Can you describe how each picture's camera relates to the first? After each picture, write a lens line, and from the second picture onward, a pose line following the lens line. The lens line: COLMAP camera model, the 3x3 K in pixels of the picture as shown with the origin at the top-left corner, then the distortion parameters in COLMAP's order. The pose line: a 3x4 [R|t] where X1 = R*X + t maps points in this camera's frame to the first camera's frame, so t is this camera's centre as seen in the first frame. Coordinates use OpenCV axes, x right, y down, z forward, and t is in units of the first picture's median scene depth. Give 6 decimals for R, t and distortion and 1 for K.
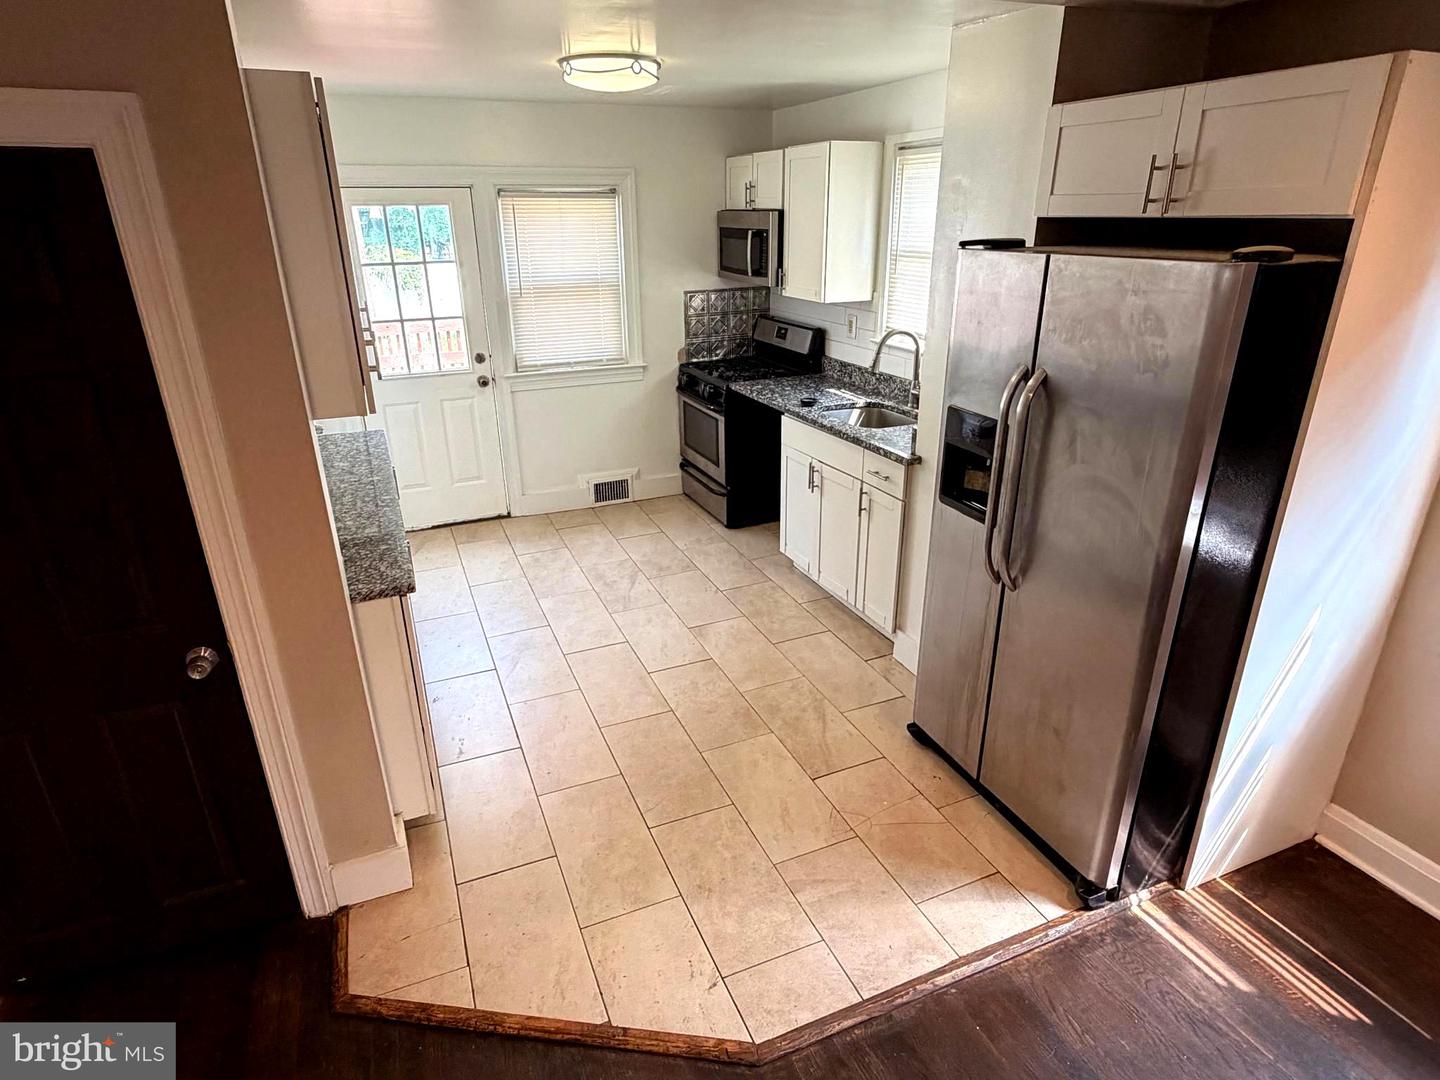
lens RADIAL K [[821.5, 0, 721.1], [0, 821.5, 552.6], [0, 0, 1]] dist [0.000010, 0.001200]
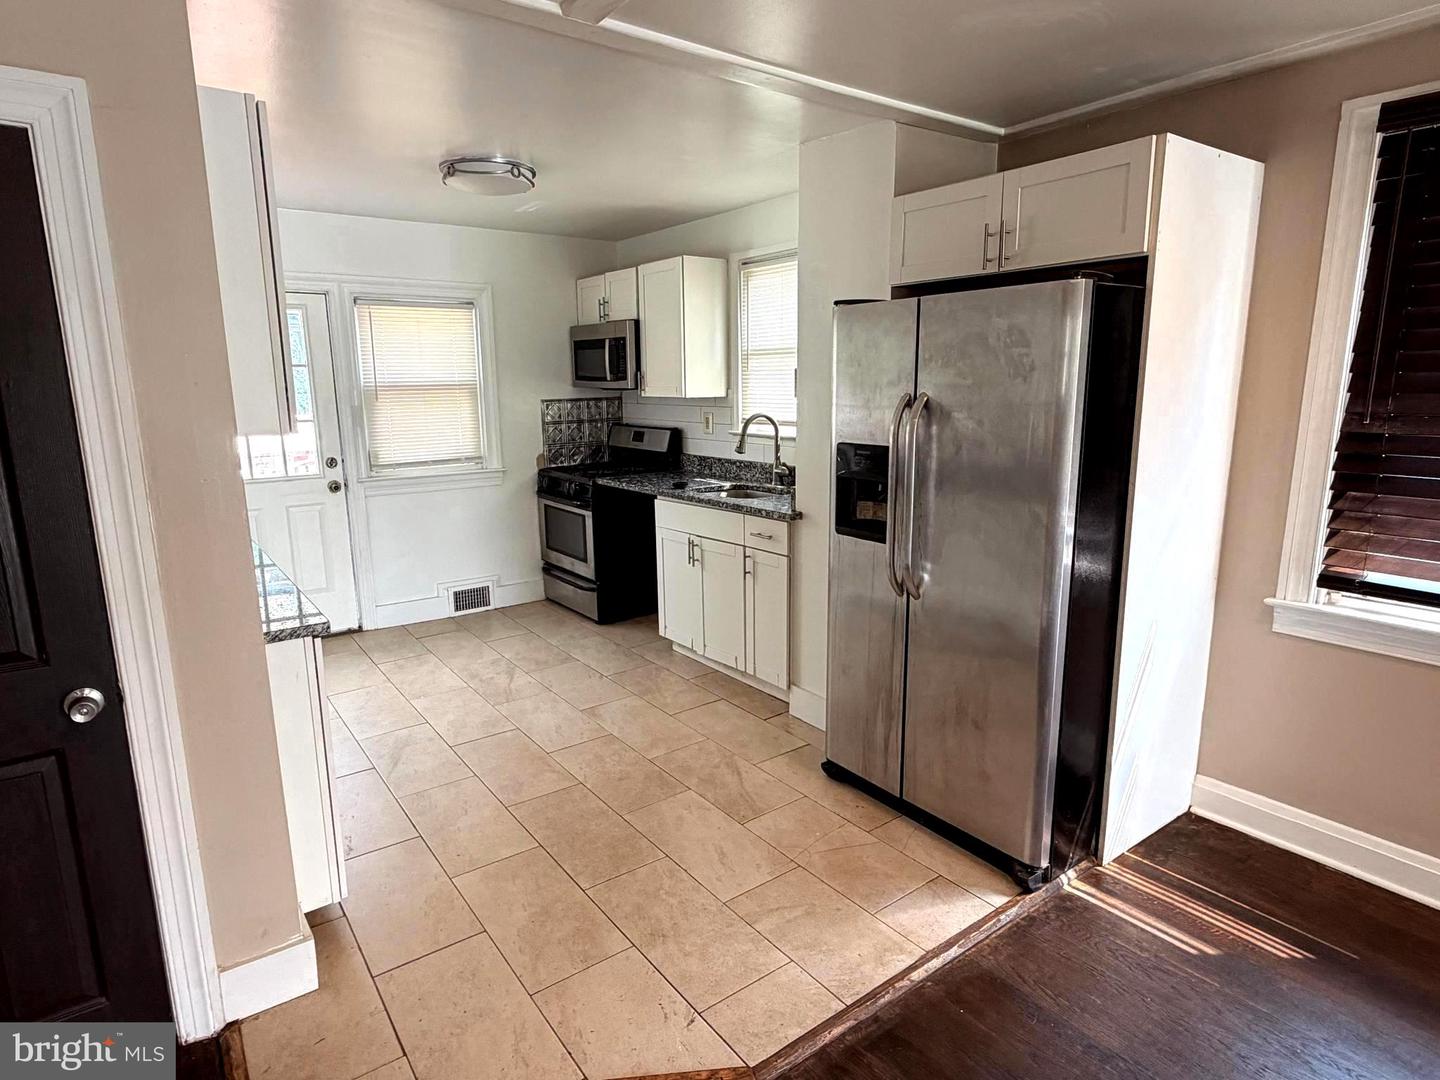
lens RADIAL K [[821.5, 0, 721.1], [0, 821.5, 552.6], [0, 0, 1]] dist [0.000010, 0.001200]
pose [[0.971962, -0.048807, 0.230015, -0.108758], [0.092465, 0.978747, -0.183041, 0.121138], [-0.216193, 0.199177, 0.955819, 0.002378]]
